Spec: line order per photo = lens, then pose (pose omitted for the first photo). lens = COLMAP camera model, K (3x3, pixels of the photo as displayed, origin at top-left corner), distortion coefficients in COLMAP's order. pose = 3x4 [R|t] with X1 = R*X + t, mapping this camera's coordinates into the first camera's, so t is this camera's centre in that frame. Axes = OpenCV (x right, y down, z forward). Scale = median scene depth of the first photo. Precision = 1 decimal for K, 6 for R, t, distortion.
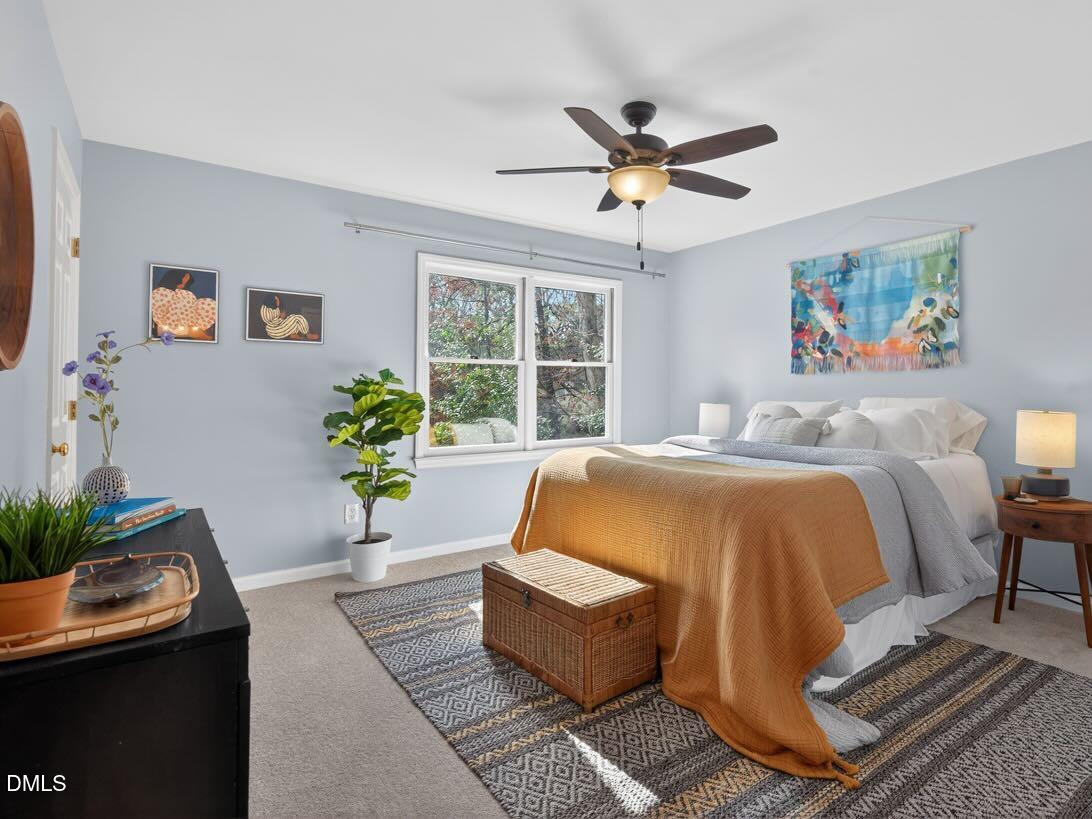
lens RADIAL K [[562.6, 0, 541.8], [0, 562.6, 401.8], [0, 0, 1]] dist [0.001575, 0.000629]
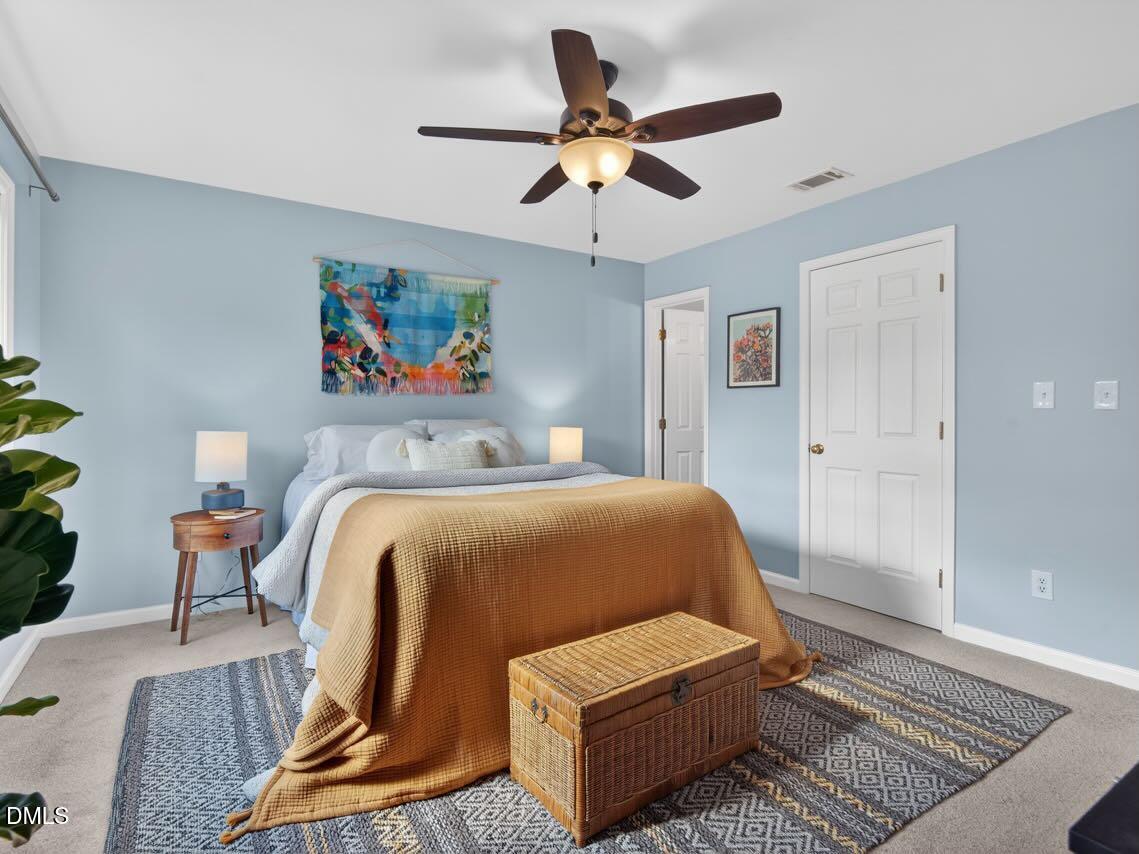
lens RADIAL K [[586.8, 0, 566.5], [0, 586.8, 421.3], [0, 0, 1]] dist [0.001575, 0.000629]
pose [[0.018105, -0.019247, 0.999651, -0.450895], [0.017541, 0.999667, 0.018929, -0.018318], [-0.999682, 0.017192, 0.018437, 0.683286]]
